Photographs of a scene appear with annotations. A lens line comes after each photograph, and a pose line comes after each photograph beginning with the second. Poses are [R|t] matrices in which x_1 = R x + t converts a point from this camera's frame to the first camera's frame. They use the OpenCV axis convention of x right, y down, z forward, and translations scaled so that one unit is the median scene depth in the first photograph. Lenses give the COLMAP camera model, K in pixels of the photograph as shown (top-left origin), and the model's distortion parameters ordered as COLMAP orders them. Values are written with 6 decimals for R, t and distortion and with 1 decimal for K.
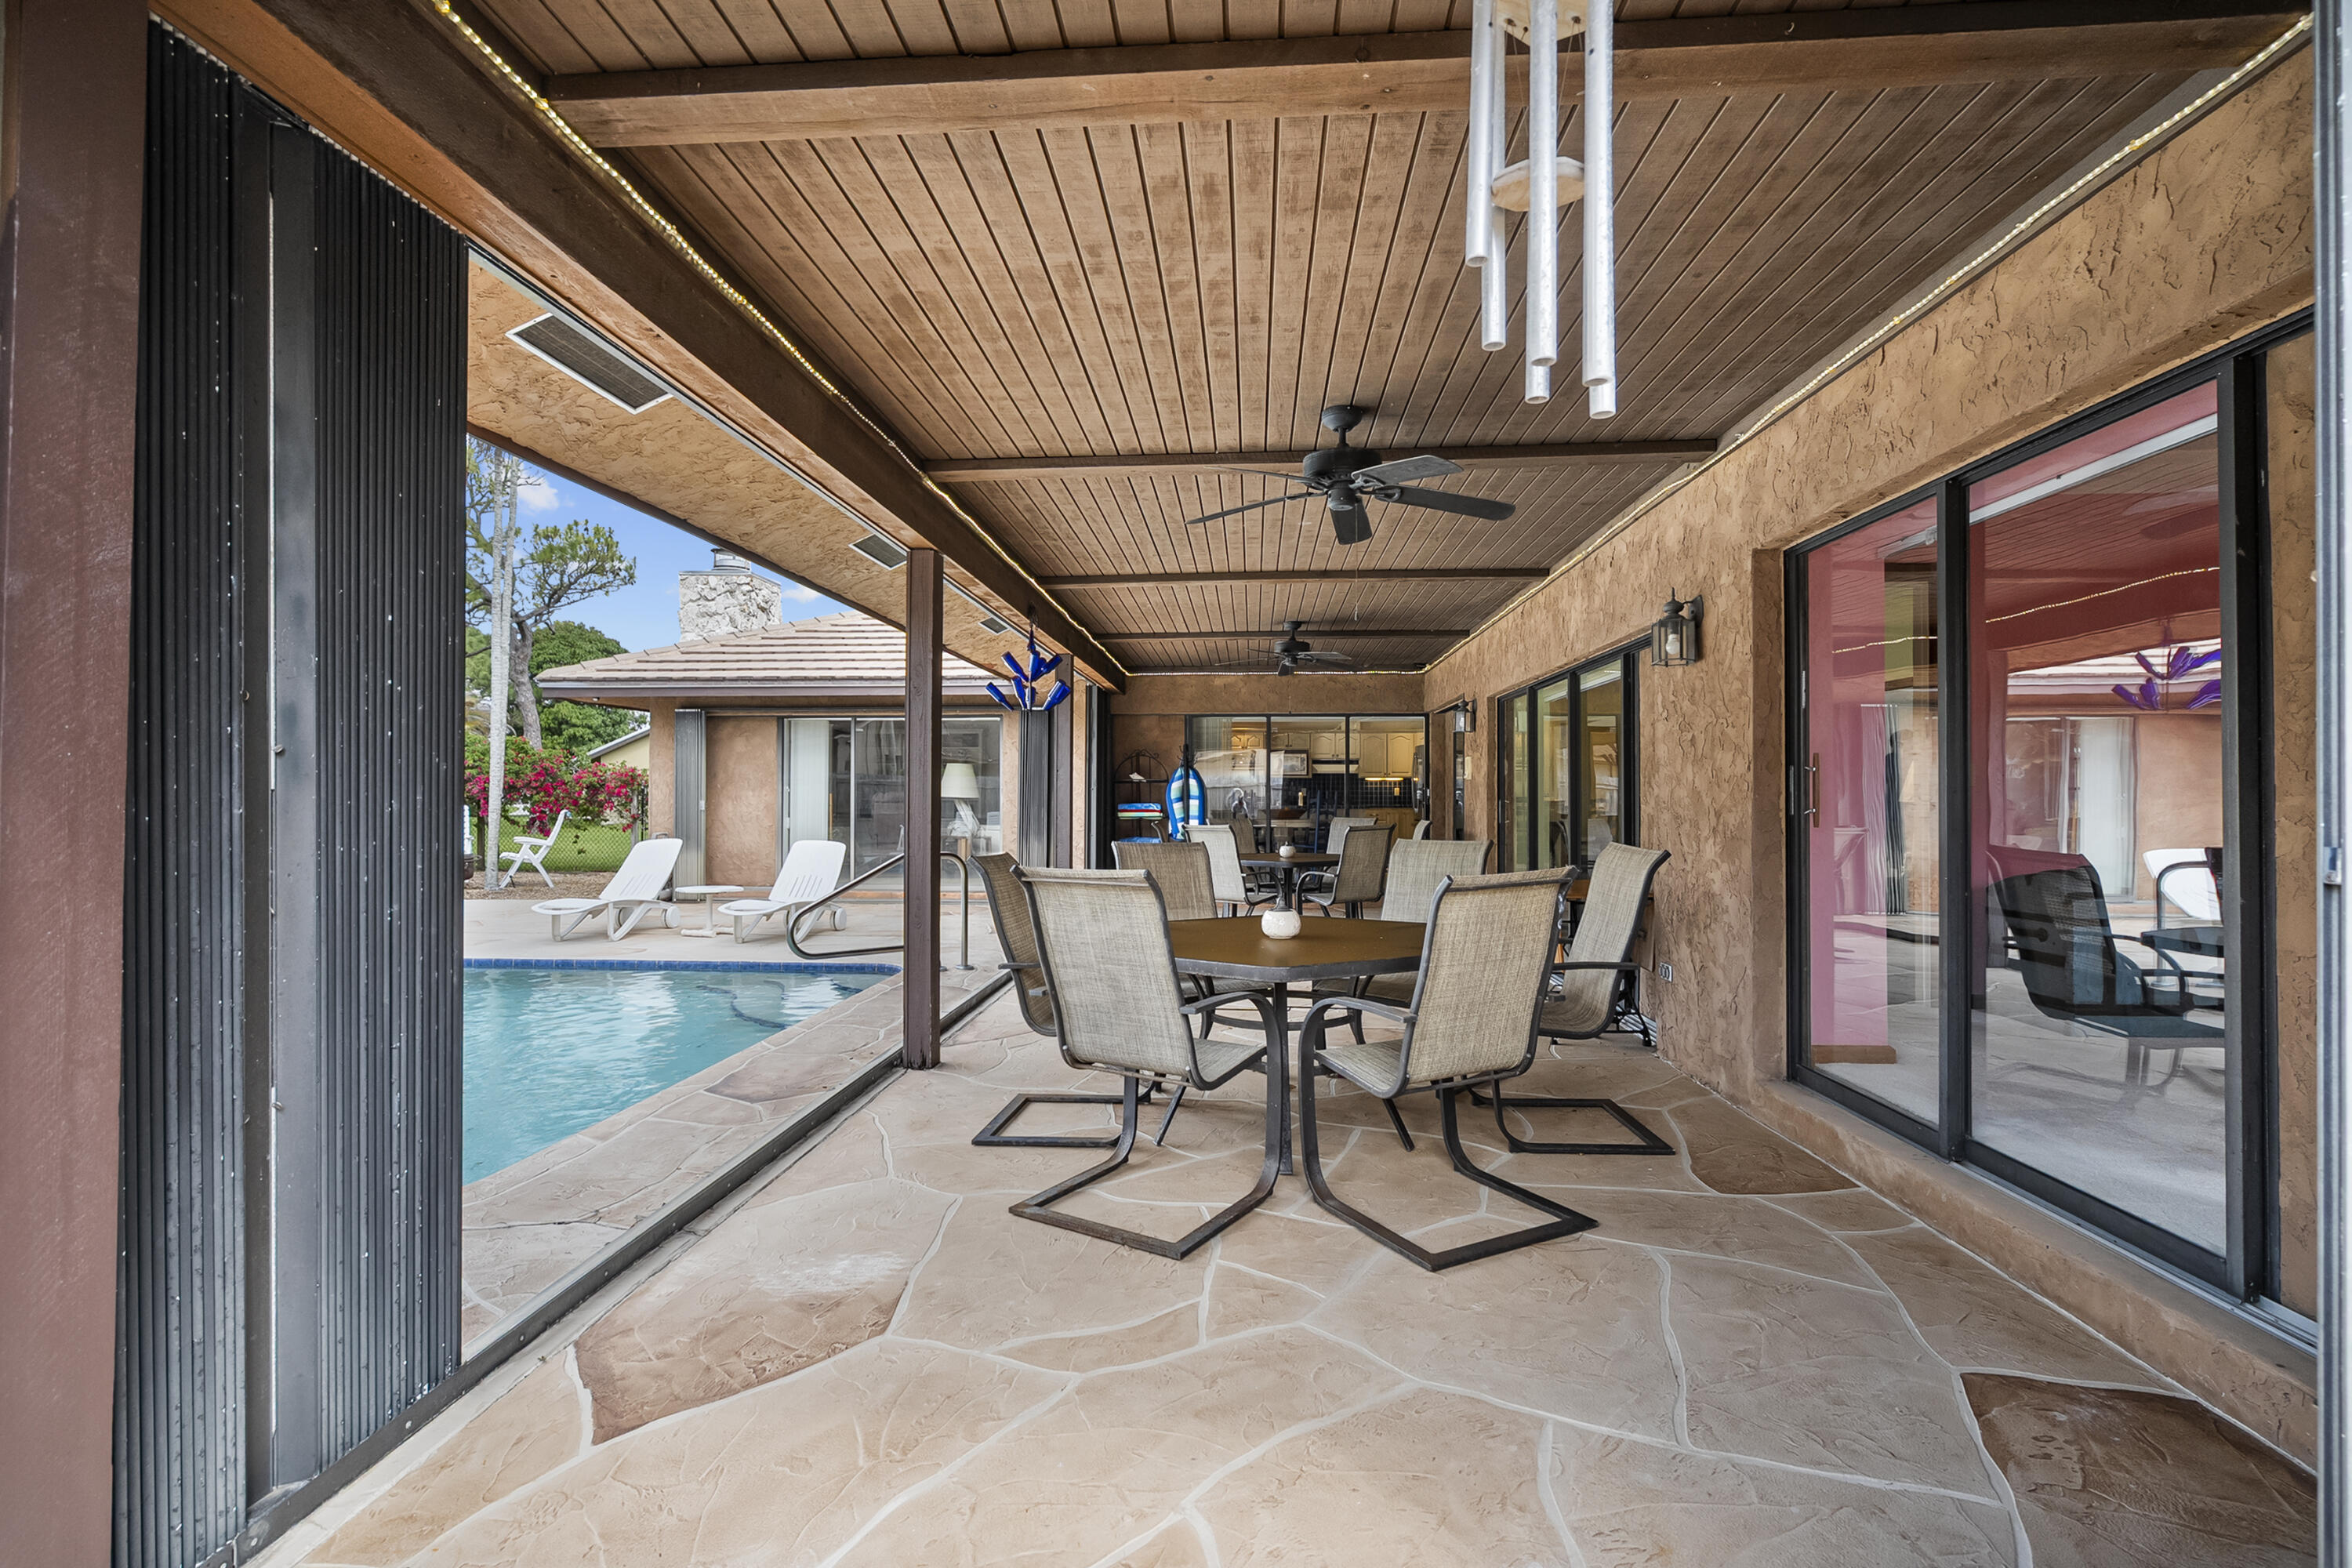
lens RADIAL K [[1063.3, 0, 1169.6], [0, 1063.3, 777.7], [0, 0, 1]] dist [-0.005264, 0.001365]
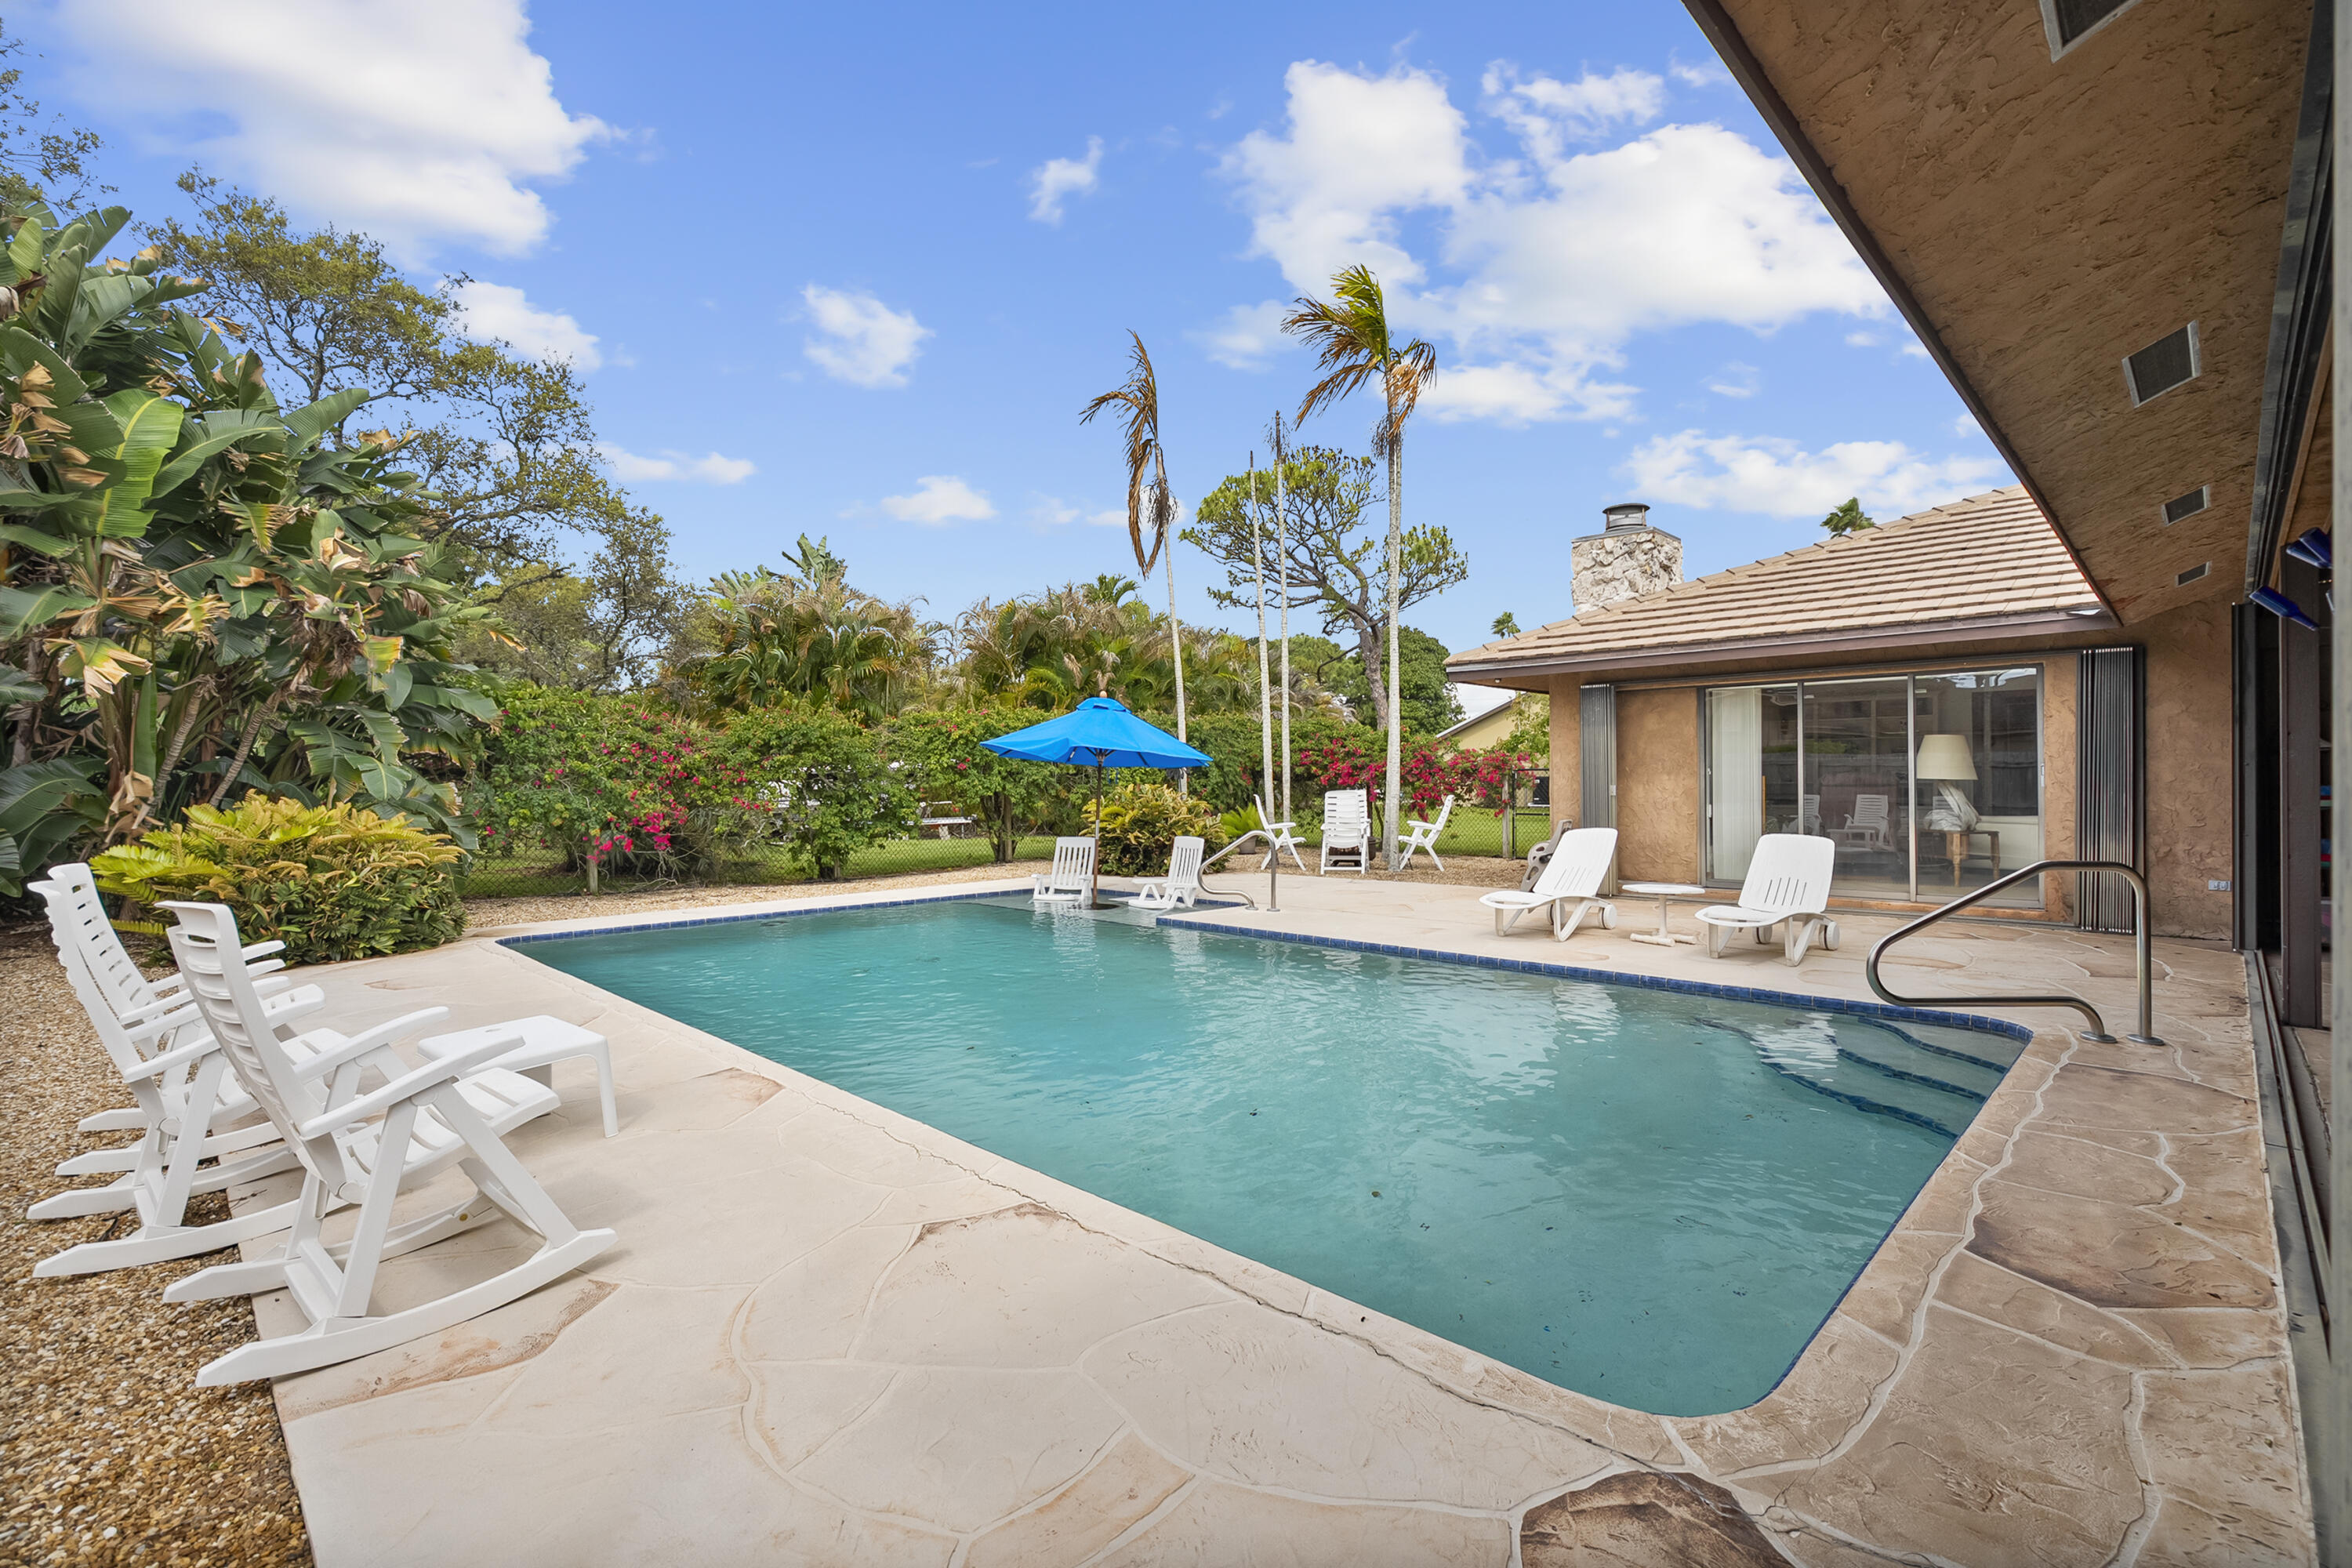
lens RADIAL K [[1063.3, 0, 1189.6], [0, 1063.3, 787.7], [0, 0, 1]] dist [-0.005264, 0.001365]
pose [[0.761751, -0.003131, -0.647862, -0.117287], [0.018836, 0.999673, 0.017316, 0.001072], [0.647596, -0.025394, 0.761561, 0.072354]]
